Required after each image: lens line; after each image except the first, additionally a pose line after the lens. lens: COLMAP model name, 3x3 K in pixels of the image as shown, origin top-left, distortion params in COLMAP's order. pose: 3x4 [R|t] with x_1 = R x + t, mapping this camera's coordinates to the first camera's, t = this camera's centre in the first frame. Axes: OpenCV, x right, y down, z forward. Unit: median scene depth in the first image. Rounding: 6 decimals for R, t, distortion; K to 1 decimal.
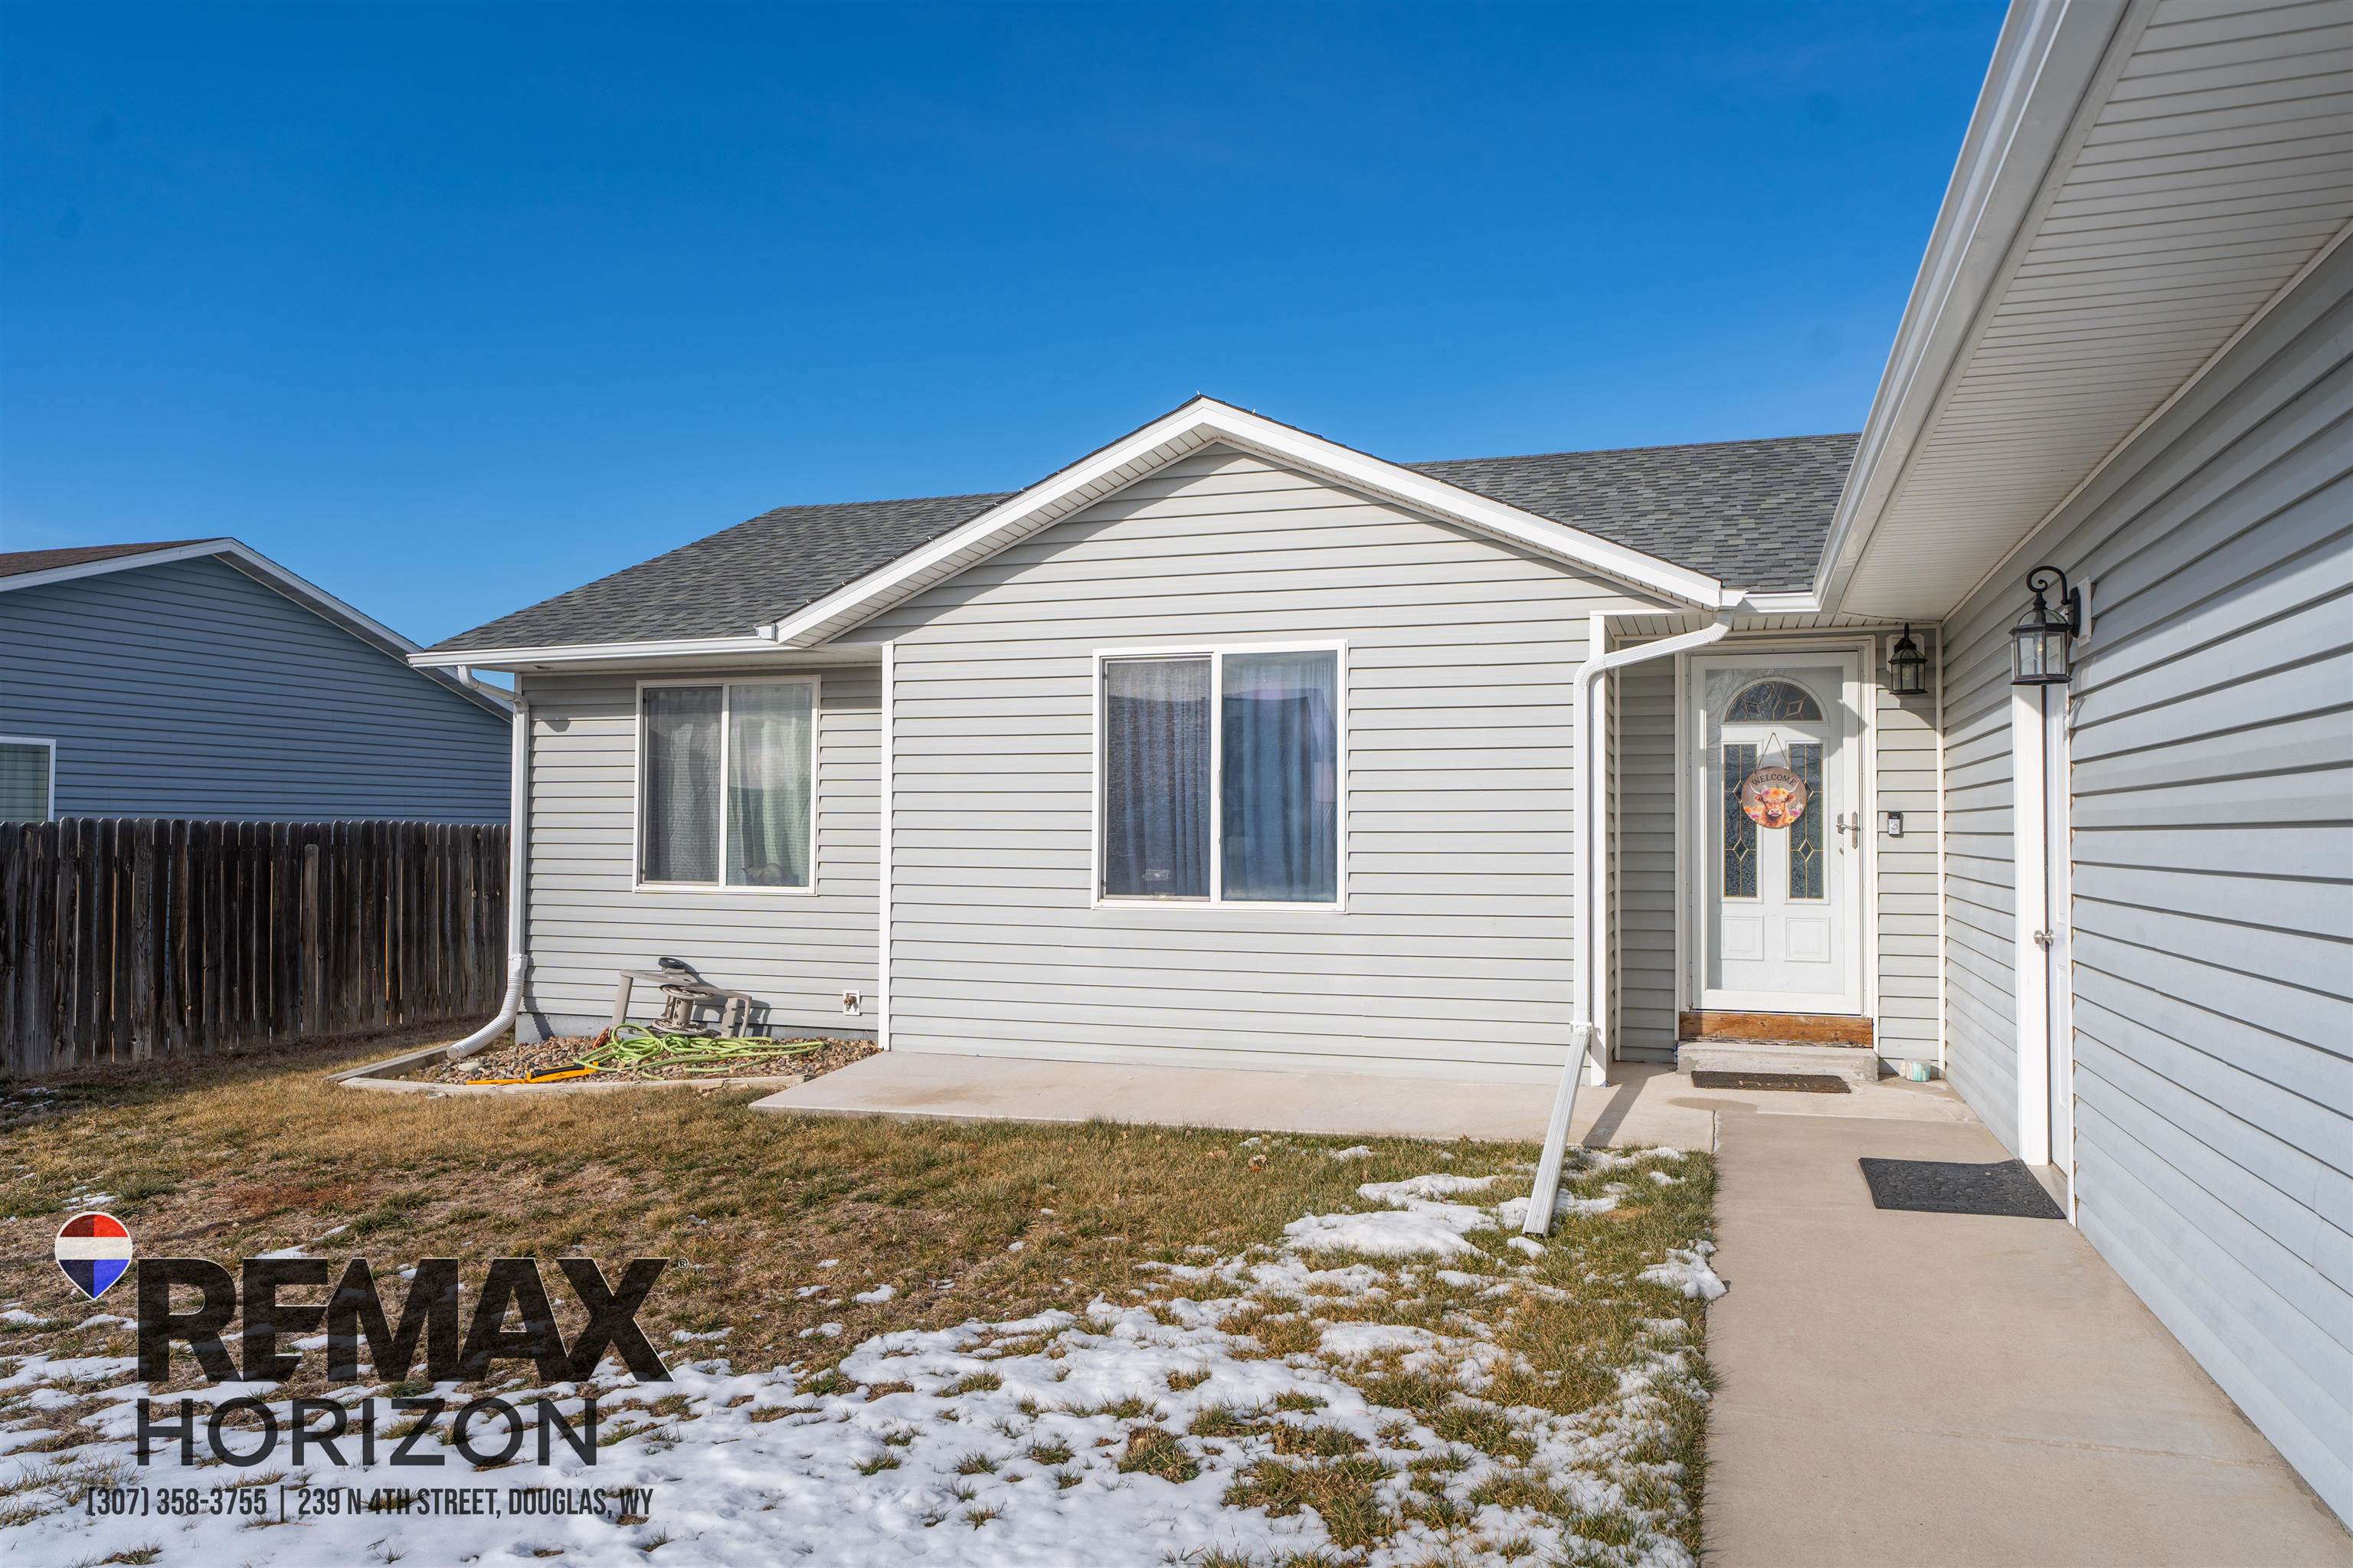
lens RADIAL K [[1553.1, 0, 1178.3], [0, 1553.1, 784.0], [0, 0, 1]] dist [0.008489, 0.001069]
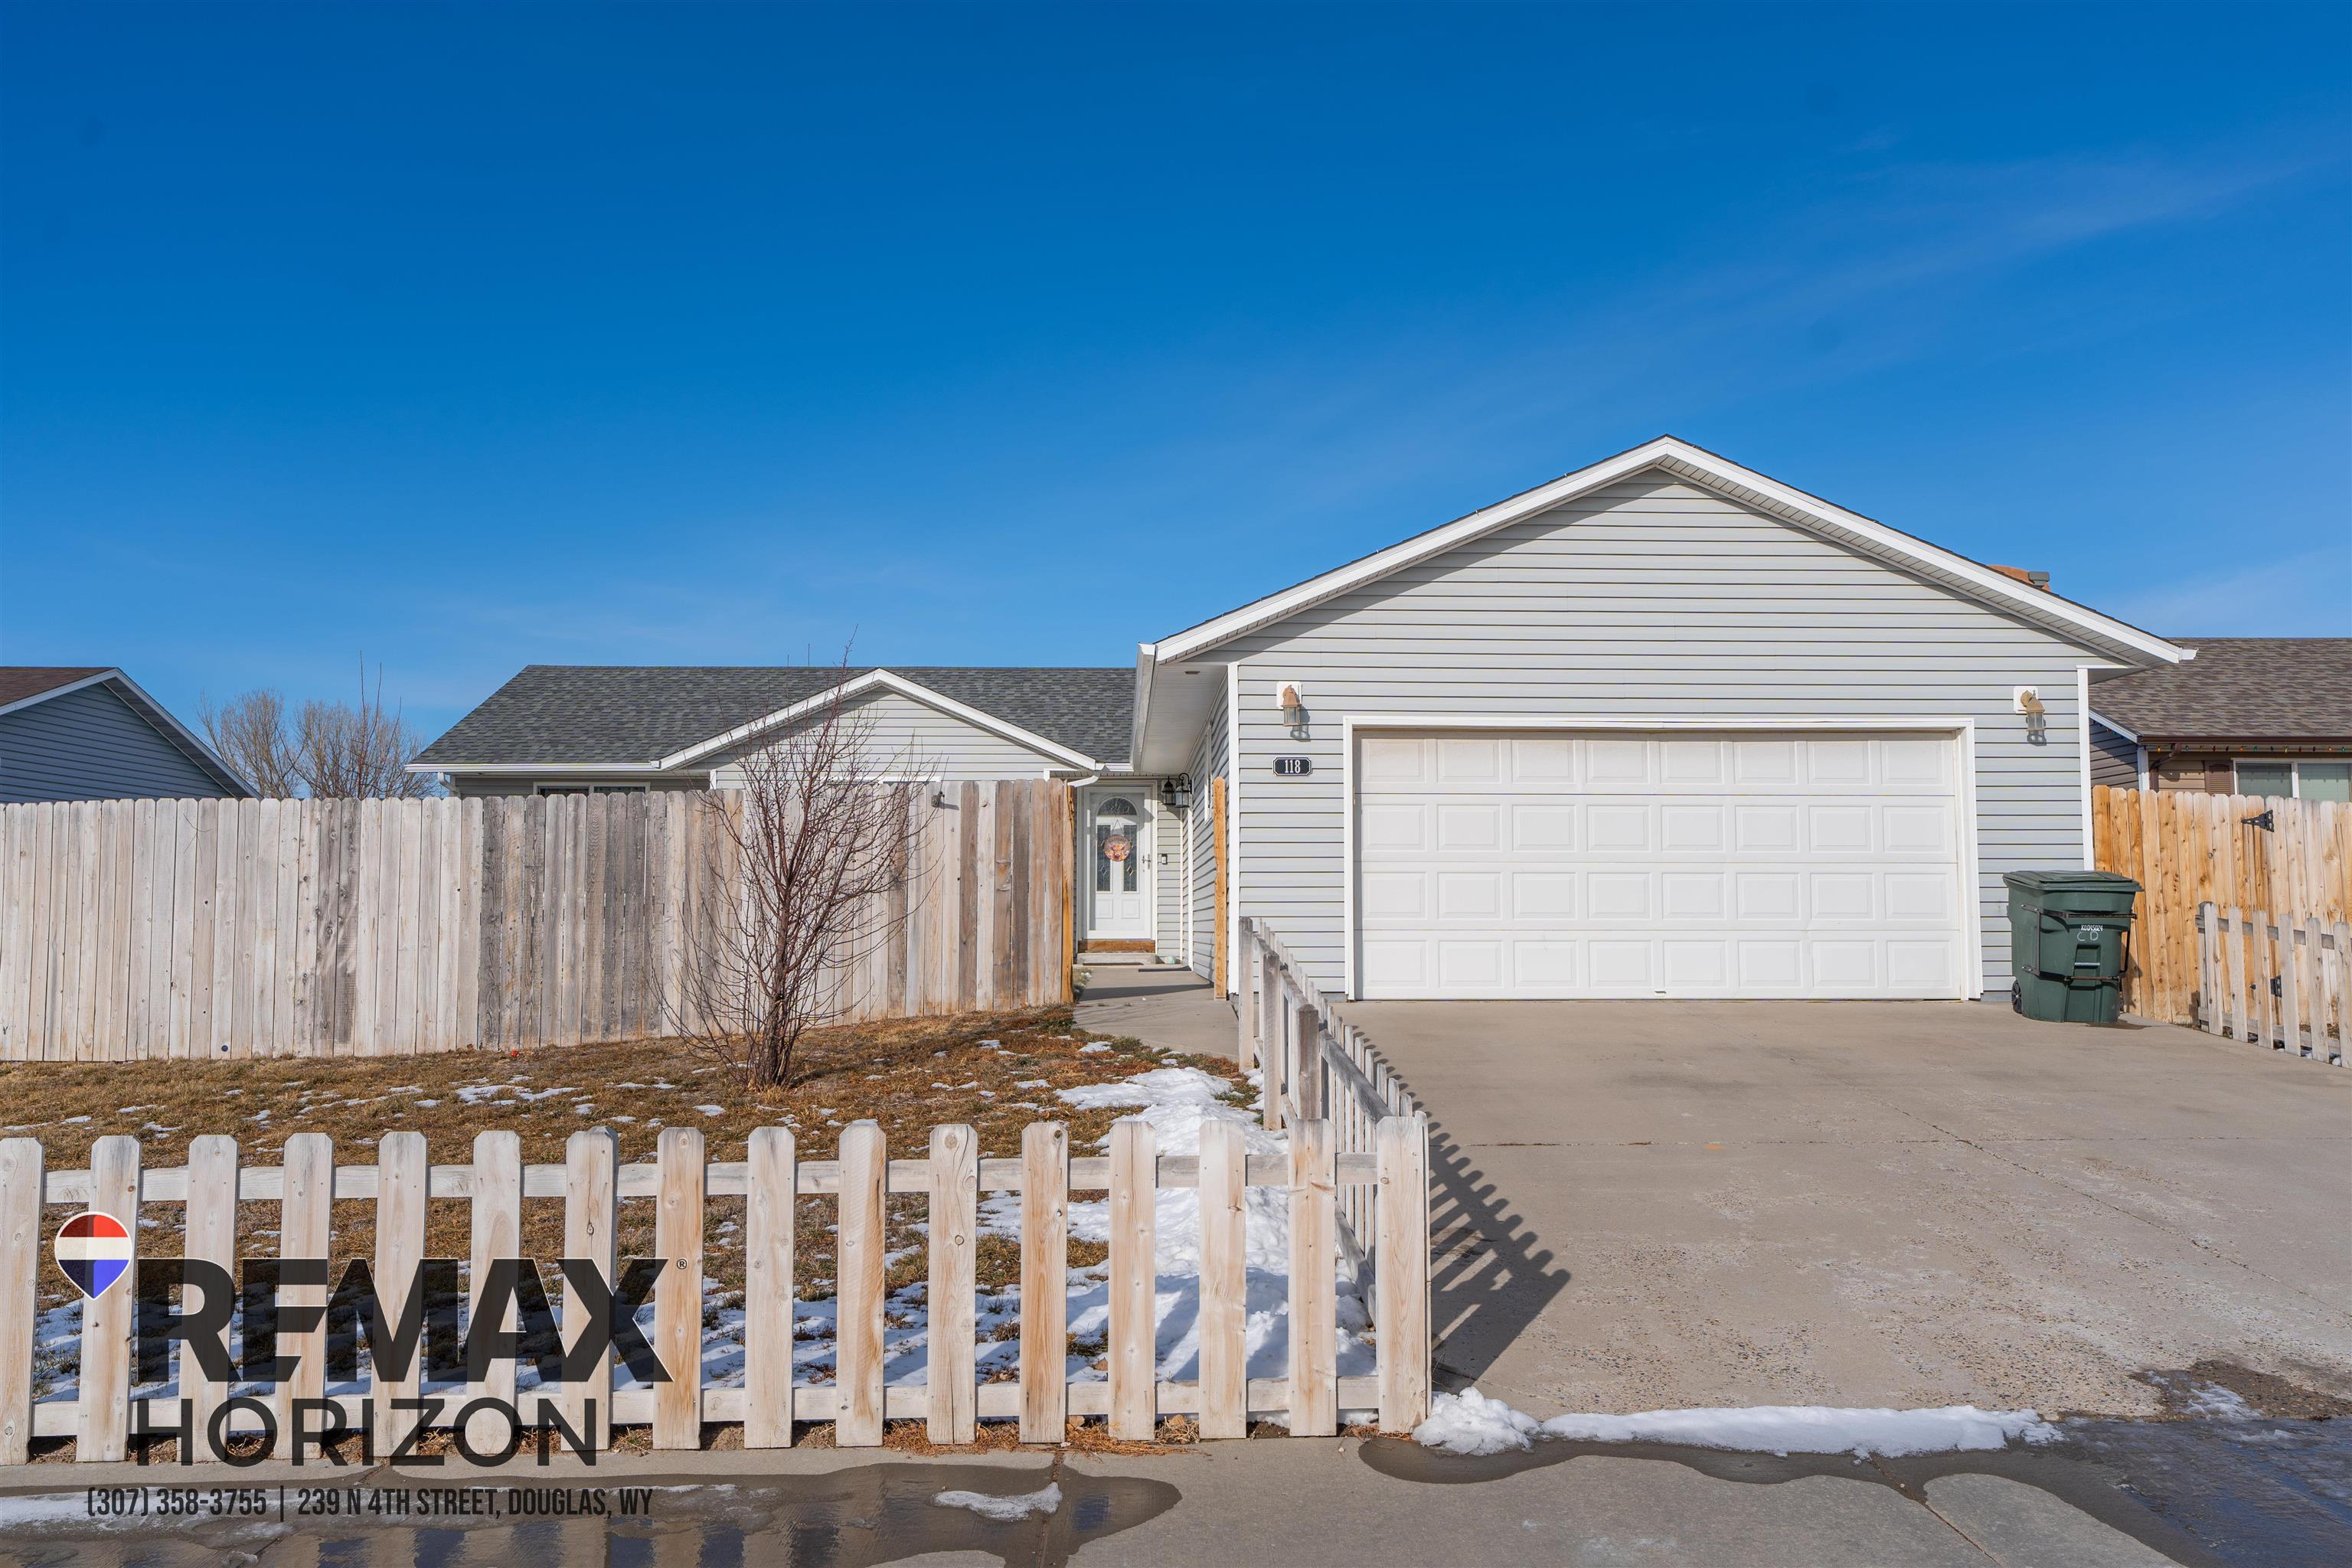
lens RADIAL K [[1697.2, 0, 1175.2], [0, 1697.2, 783.4], [0, 0, 1]] dist [0.003615, 0.000826]
pose [[0.930664, 0.024996, 0.365021, -0.469633], [-0.004660, 0.998393, -0.056486, 0.055899], [-0.365846, 0.050868, 0.929284, -1.408040]]
